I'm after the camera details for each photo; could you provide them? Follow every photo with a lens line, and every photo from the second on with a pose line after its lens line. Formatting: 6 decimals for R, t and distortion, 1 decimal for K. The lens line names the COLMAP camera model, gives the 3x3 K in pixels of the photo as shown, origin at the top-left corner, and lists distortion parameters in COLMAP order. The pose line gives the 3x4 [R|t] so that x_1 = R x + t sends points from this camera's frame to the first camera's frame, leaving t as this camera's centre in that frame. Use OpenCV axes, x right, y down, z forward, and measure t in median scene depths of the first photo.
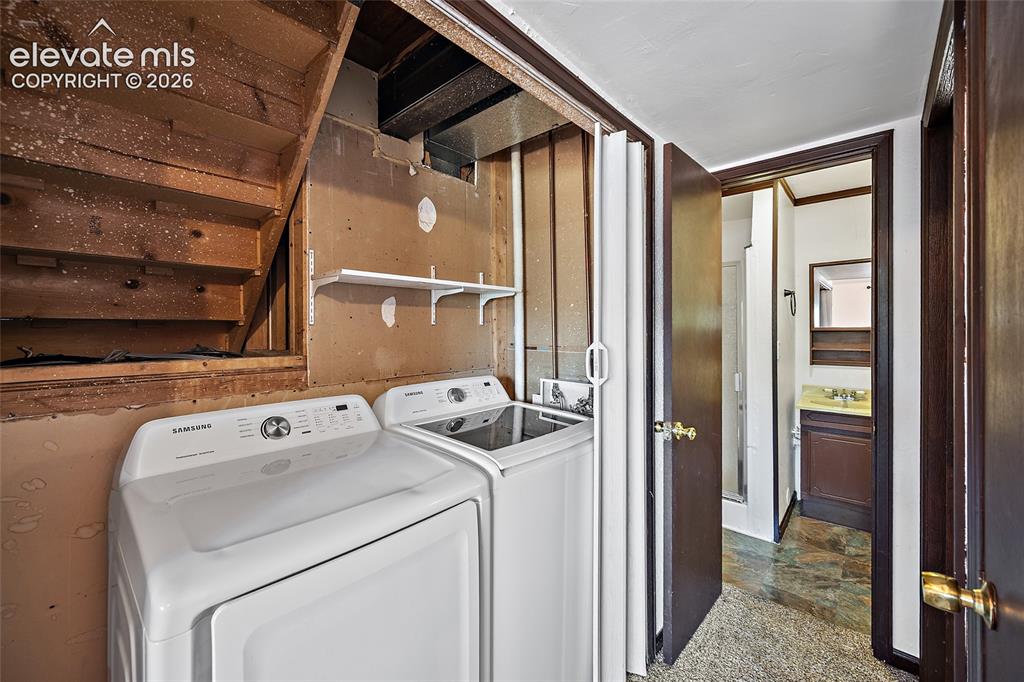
lens RADIAL K [[406.1, 0, 506.2], [0, 406.1, 327.6], [0, 0, 1]] dist [0.000711, 0.000098]
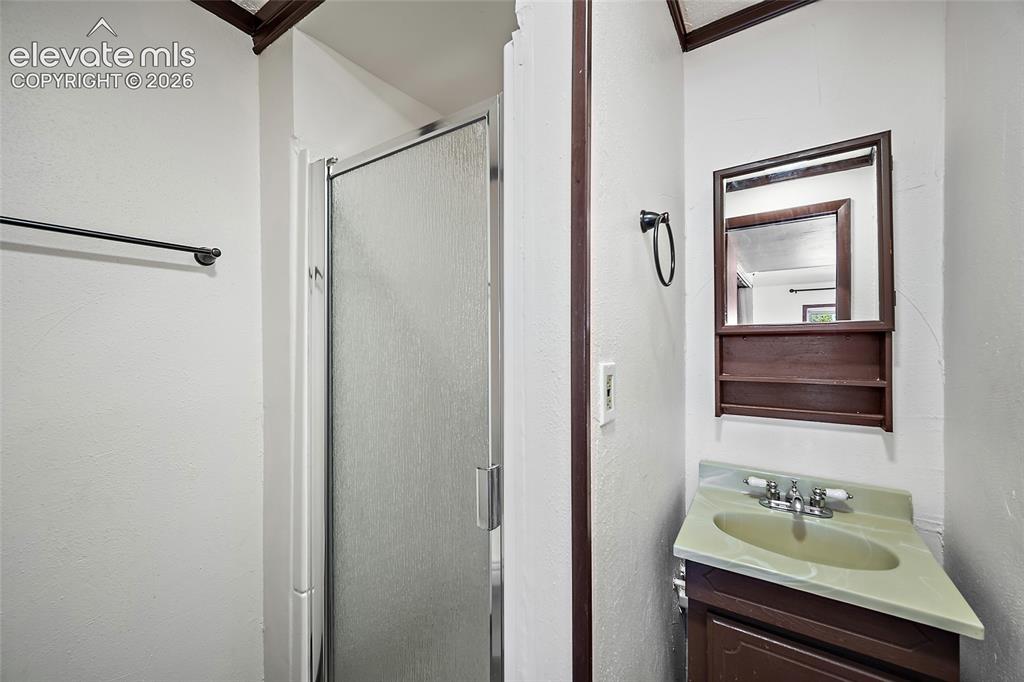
lens RADIAL K [[406.1, 0, 511.3], [0, 406.1, 337.3], [0, 0, 1]] dist [0.000711, 0.000098]
pose [[0.989048, -0.001712, 0.147583, 0.481286], [0.002170, 0.999993, -0.002944, 0.012621], [-0.147577, 0.003232, 0.989045, 0.621960]]
